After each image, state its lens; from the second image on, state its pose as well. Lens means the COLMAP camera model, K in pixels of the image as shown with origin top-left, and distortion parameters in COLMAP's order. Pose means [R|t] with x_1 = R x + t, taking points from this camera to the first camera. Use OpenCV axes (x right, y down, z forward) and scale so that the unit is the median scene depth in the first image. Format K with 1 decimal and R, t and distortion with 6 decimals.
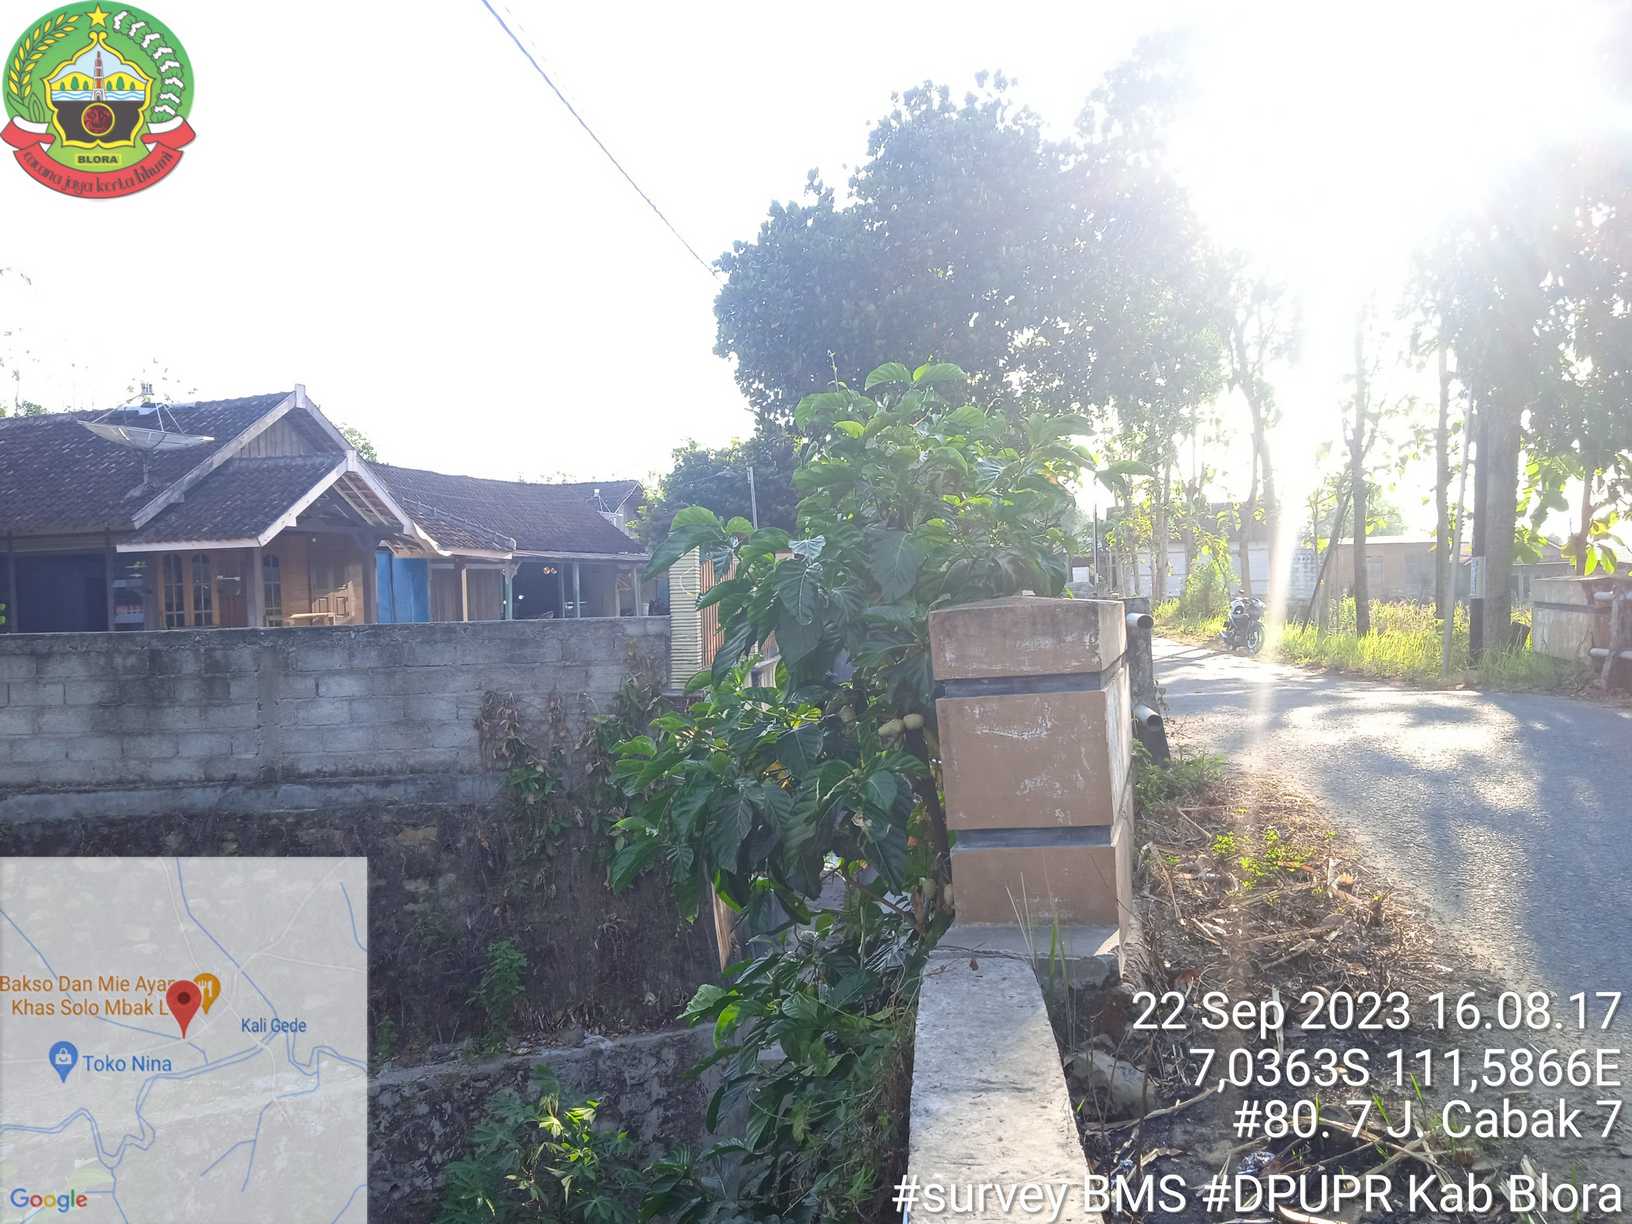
lens RADIAL K [[1353.0, 0, 819.9], [0, 1353.0, 617.3], [0, 0, 1]] dist [0.063186, -0.059093]
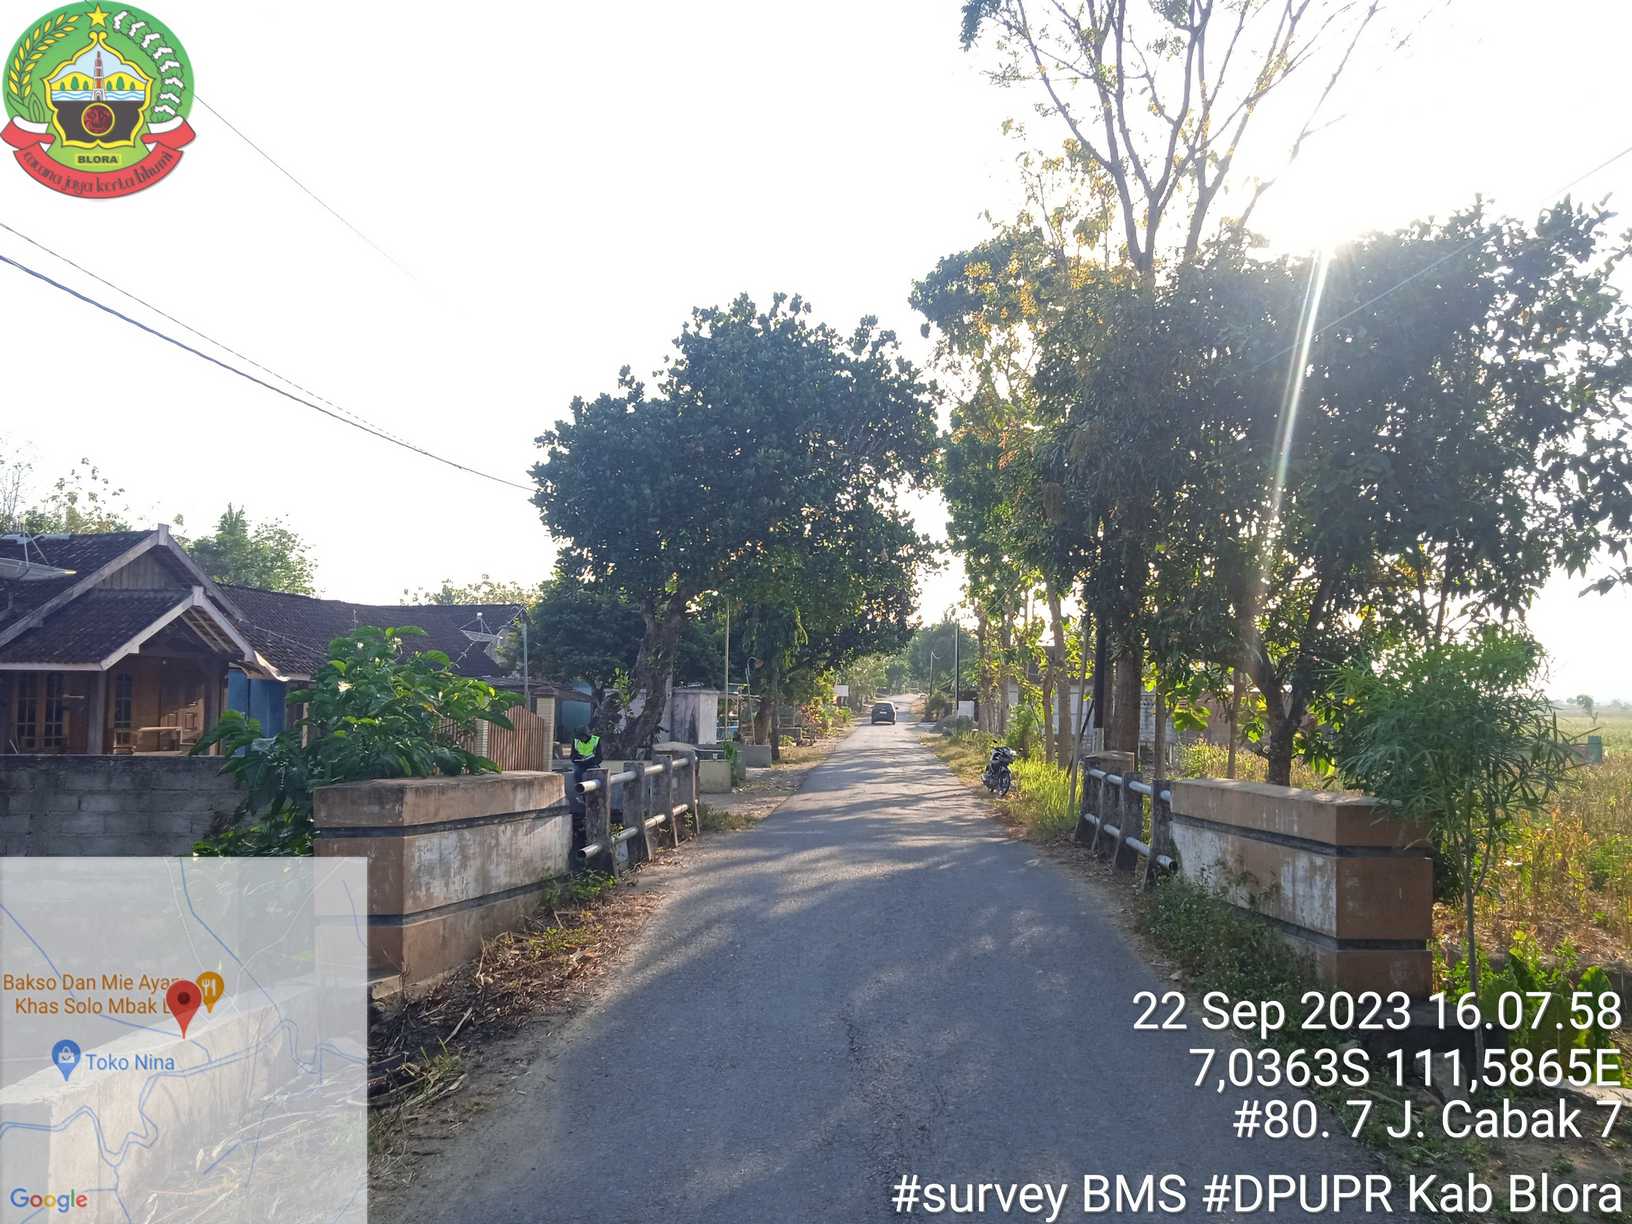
lens RADIAL K [[1353.0, 0, 825.9], [0, 1353.0, 615.4], [0, 0, 1]] dist [0.063186, -0.059093]
pose [[0.997985, 0.046075, 0.043620, 0.131273], [-0.042069, 0.995172, -0.088672, -0.019649], [-0.047495, 0.086658, 0.995105, -0.161502]]
